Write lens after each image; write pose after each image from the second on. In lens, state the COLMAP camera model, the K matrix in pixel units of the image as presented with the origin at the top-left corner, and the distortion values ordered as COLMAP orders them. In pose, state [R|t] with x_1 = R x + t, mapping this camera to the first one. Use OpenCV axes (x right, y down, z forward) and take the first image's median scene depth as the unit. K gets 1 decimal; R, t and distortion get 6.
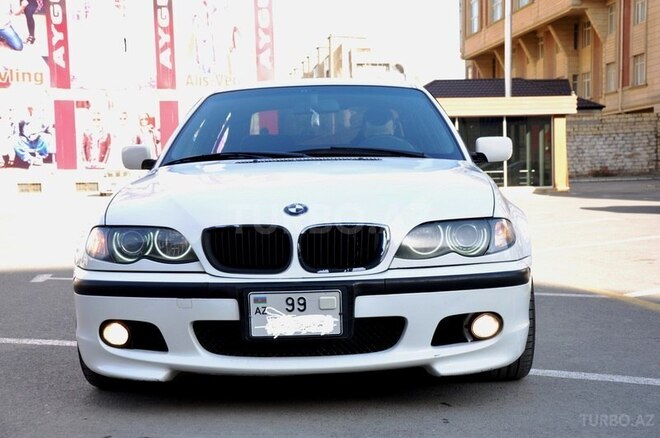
lens RADIAL K [[999.0, 0, 339.7], [0, 999.0, 234.5], [0, 0, 1]] dist [0.264607, 0.000000]
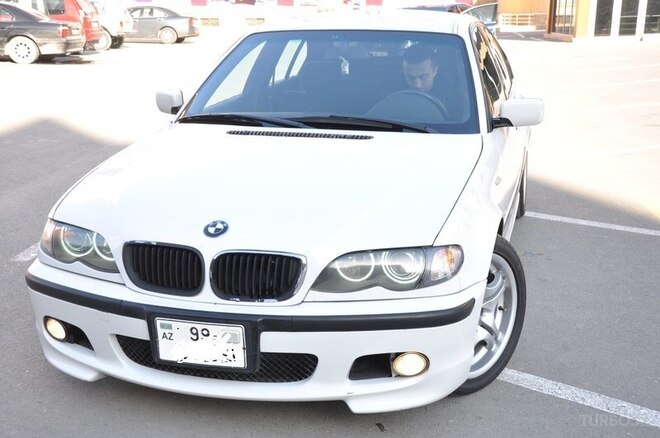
lens RADIAL K [[876.4, 0, 336.8], [0, 876.4, 222.1], [0, 0, 1]] dist [0.203657, 0.000000]
pose [[0.969925, 0.080976, -0.229538, 0.149626], [-0.034933, 0.979586, 0.197965, -0.115944], [0.240883, -0.183993, 0.952954, 0.130644]]
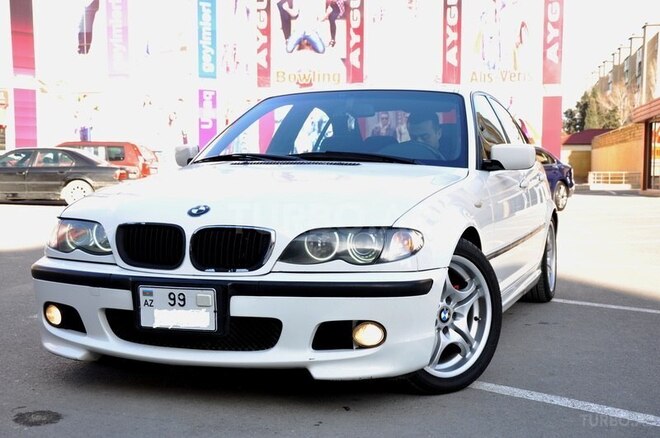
lens RADIAL K [[999.0, 0, 335.4], [0, 999.0, 222.6], [0, 0, 1]] dist [0.264607, 0.000000]
pose [[0.943889, 0.044789, -0.327211, 0.254798], [-0.046837, 0.998901, 0.001624, -0.012029], [0.326924, 0.013793, 0.944950, 0.022091]]
